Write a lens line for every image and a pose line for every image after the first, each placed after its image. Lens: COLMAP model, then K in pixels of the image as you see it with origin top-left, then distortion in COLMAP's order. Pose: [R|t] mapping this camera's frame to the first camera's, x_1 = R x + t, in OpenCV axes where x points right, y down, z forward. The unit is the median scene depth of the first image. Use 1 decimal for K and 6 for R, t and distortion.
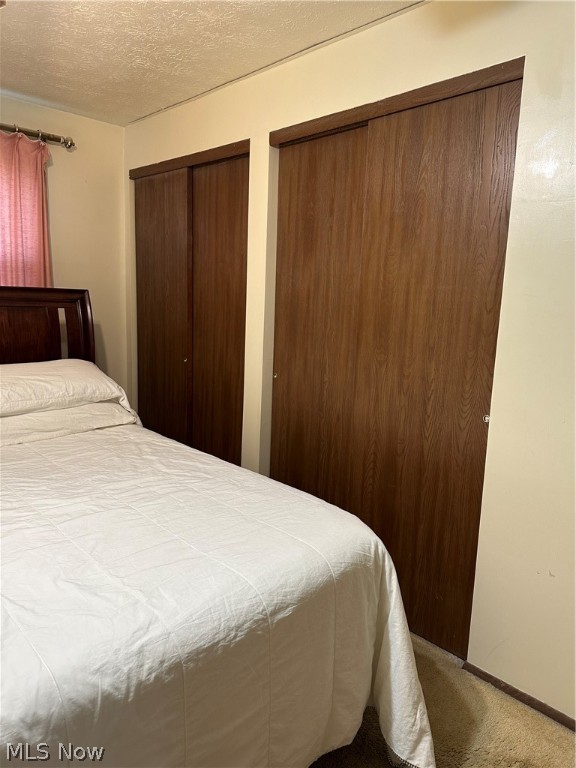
lens RADIAL K [[550.4, 0, 288.0], [0, 550.4, 384.0], [0, 0, 1]] dist [-0.069658, -0.001302]
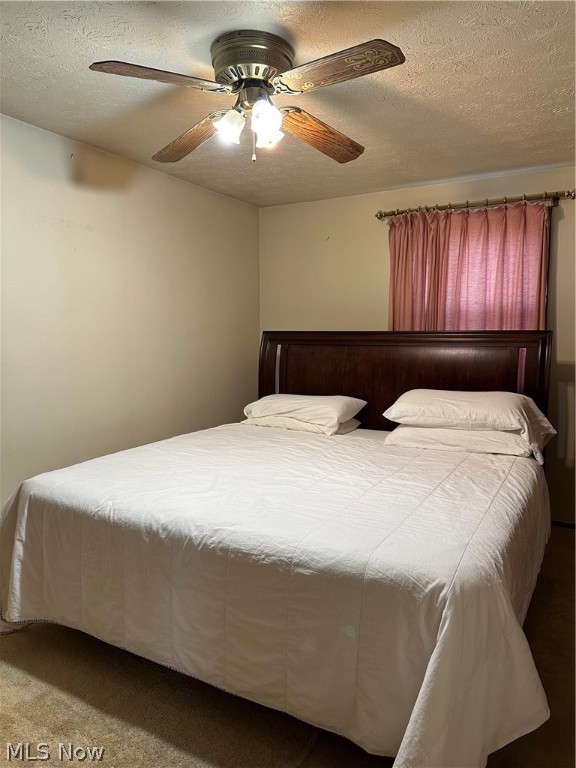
lens RADIAL K [[550.4, 0, 288.0], [0, 550.4, 384.0], [0, 0, 1]] dist [-0.069658, -0.001302]
pose [[0.238383, 0.045019, -0.970127, 0.682816], [-0.138371, 0.990308, 0.011954, -0.015271], [0.961263, 0.131387, 0.242302, 0.330960]]
